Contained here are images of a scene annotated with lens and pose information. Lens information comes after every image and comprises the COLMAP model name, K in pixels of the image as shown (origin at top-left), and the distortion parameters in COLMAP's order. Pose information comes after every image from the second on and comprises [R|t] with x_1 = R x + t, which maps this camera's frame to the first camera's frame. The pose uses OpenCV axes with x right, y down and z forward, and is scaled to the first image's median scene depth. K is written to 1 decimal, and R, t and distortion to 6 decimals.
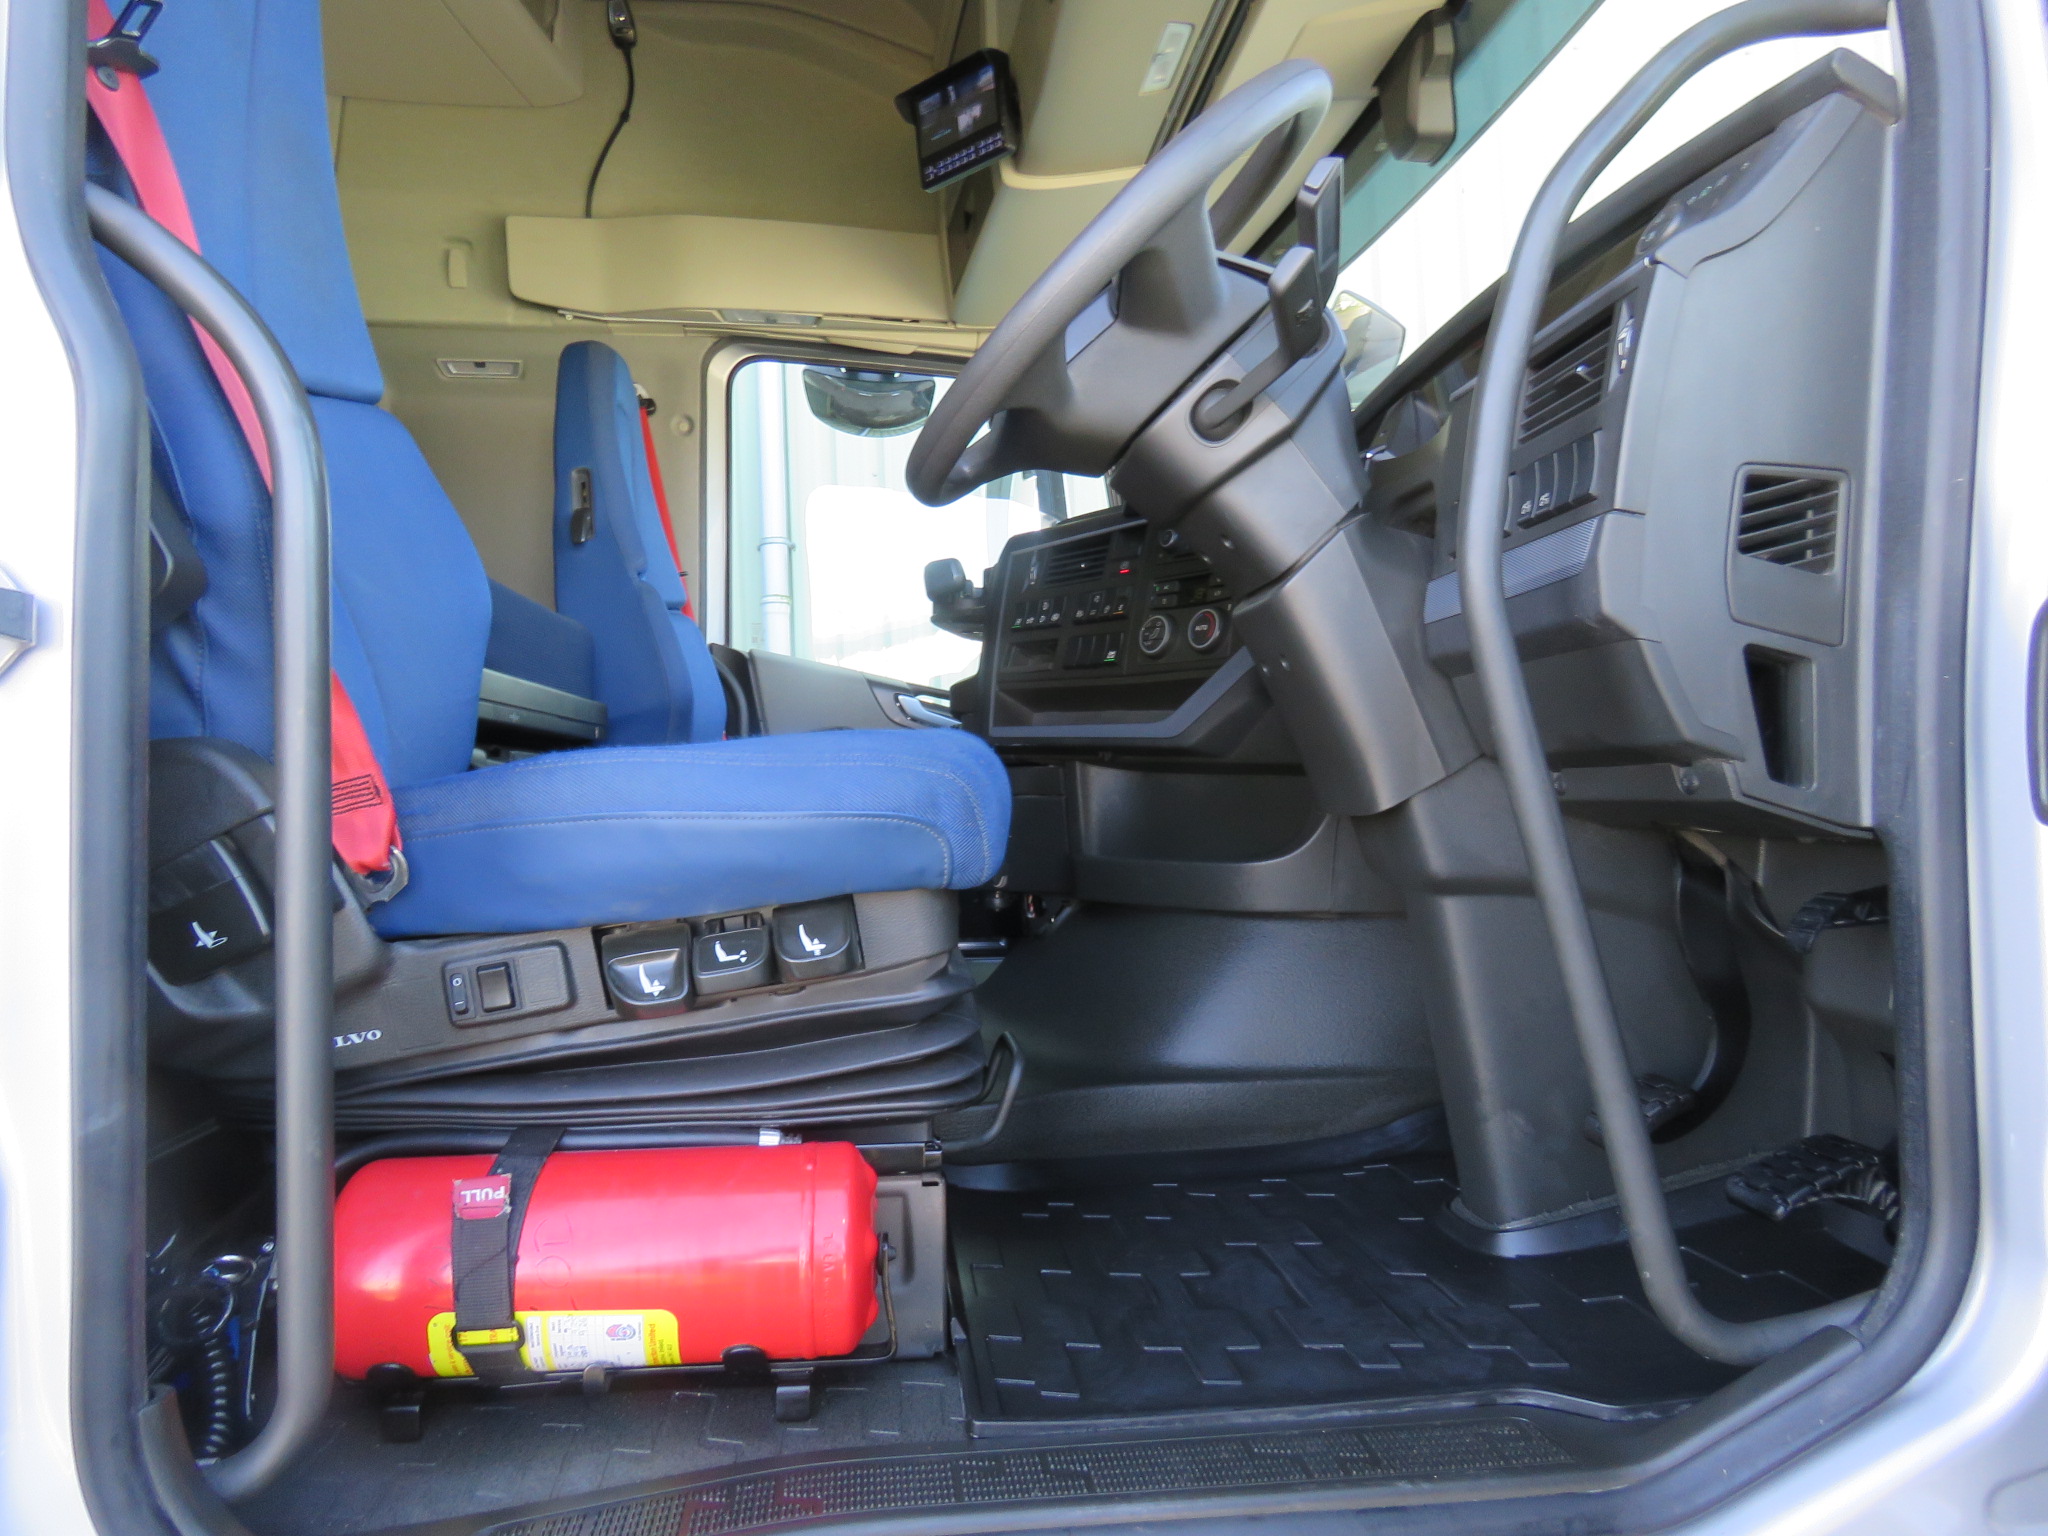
lens RADIAL K [[1299.8, 0, 1026.7], [0, 1299.8, 770.4], [0, 0, 1]] dist [-0.008797, -0.000877]
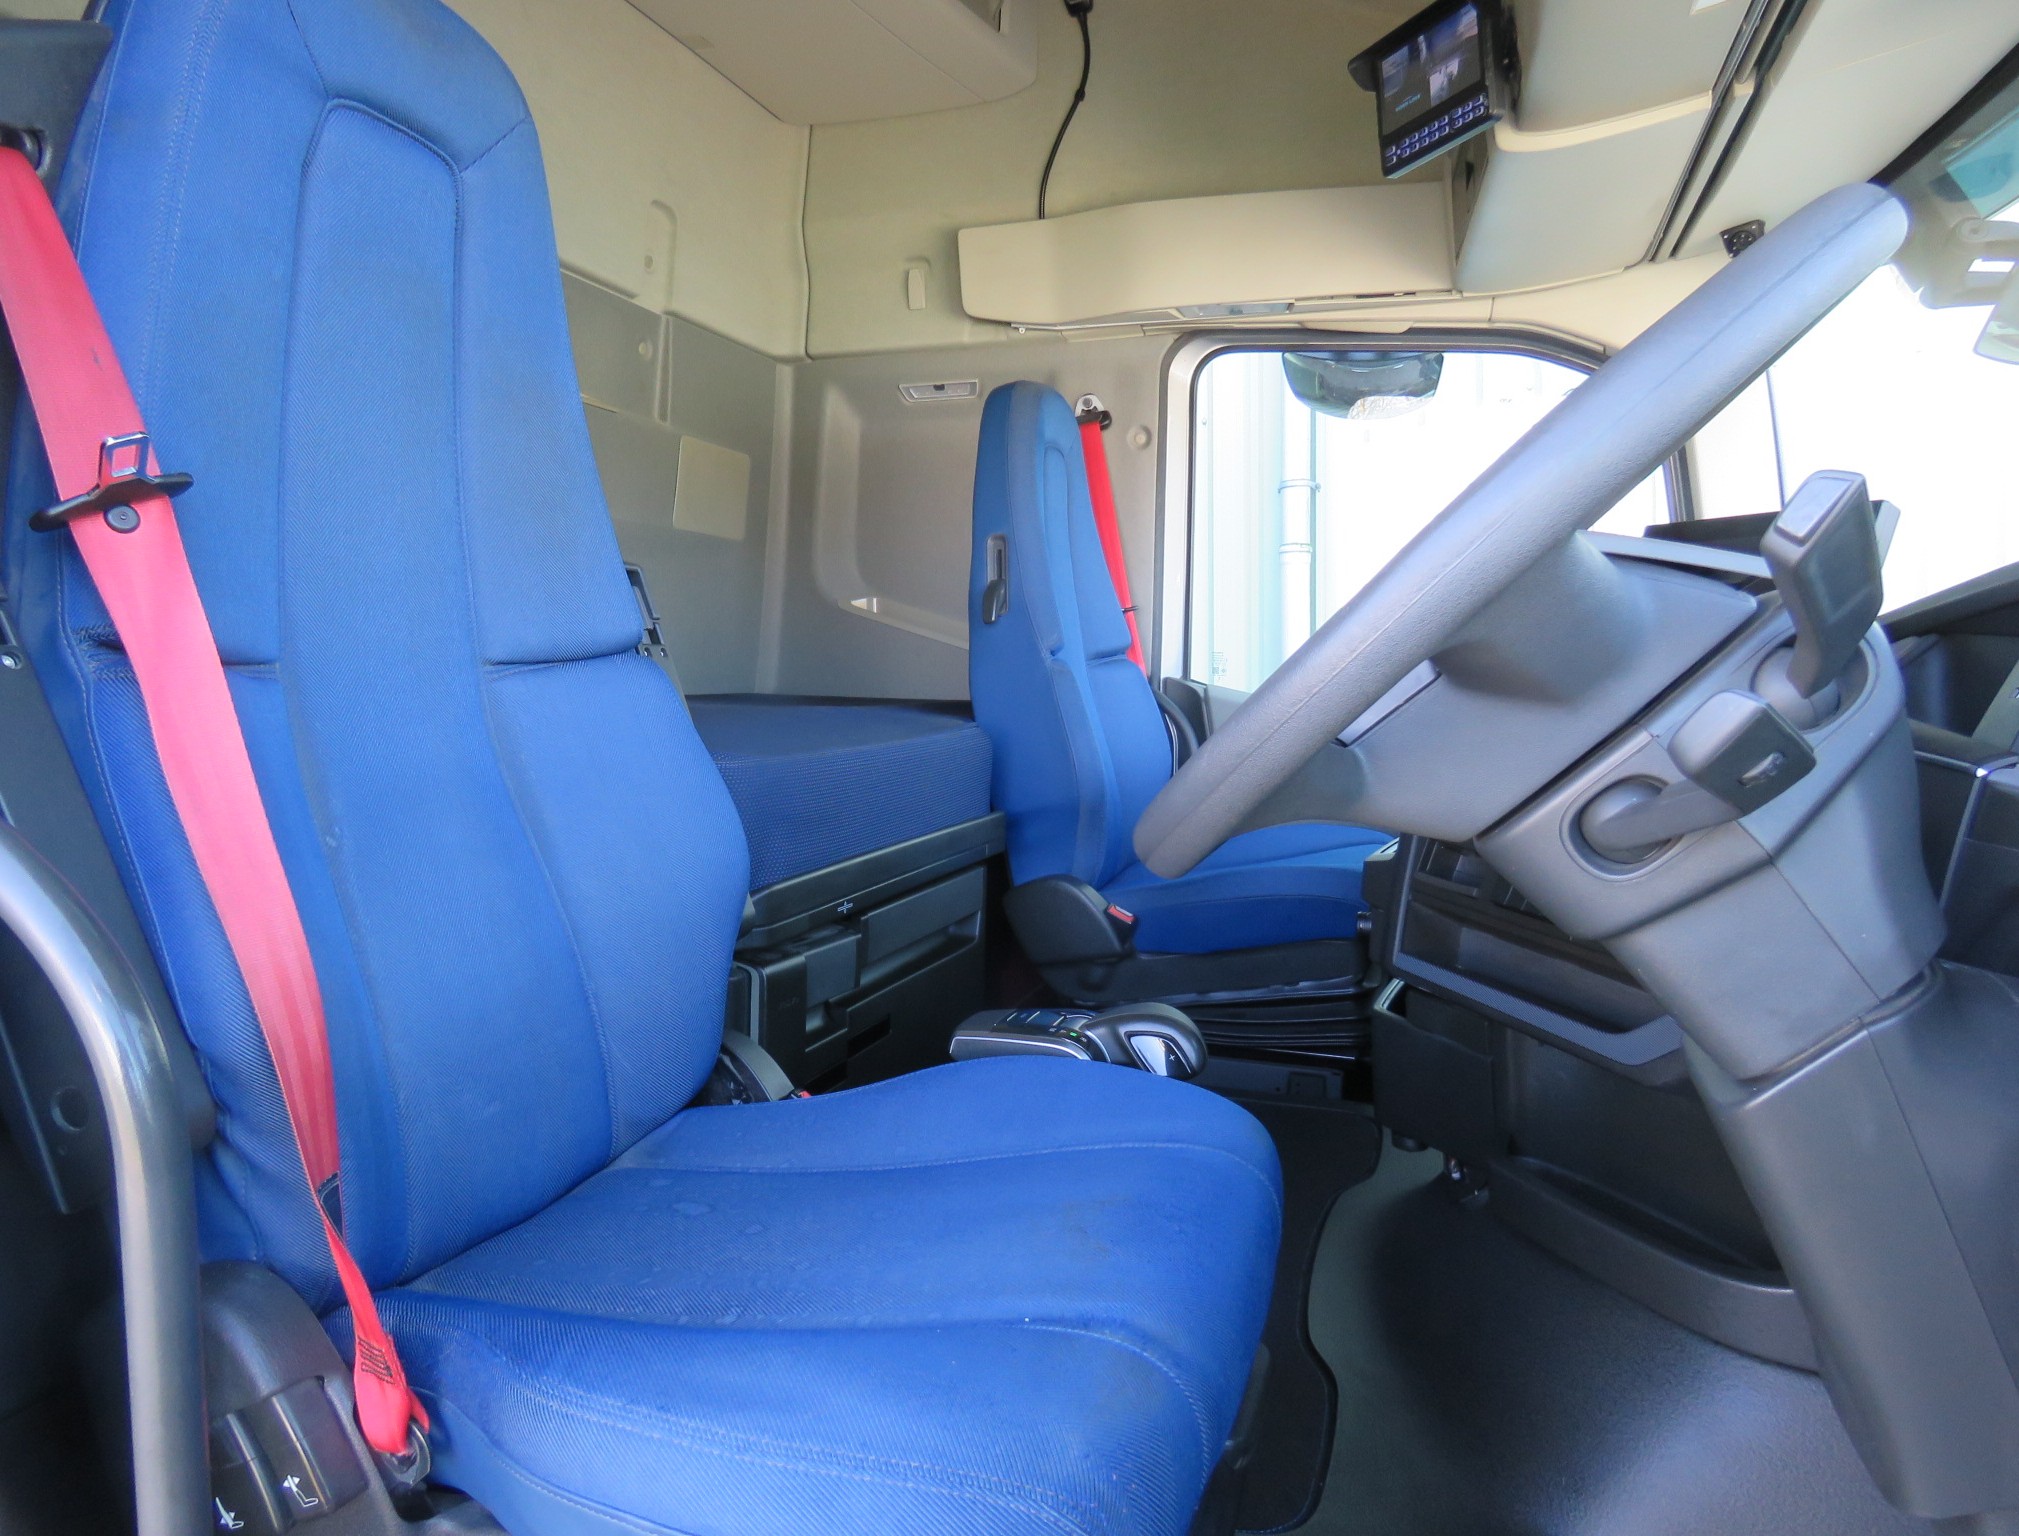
lens RADIAL K [[1294.0, 0, 1005.3], [0, 1294.0, 764.7], [0, 0, 1]] dist [-0.007001, -0.000279]
pose [[0.899575, 0.057314, -0.432989, 0.062321], [-0.013492, 0.994526, 0.103613, -0.151676], [0.436557, -0.087365, 0.895425, 0.153461]]
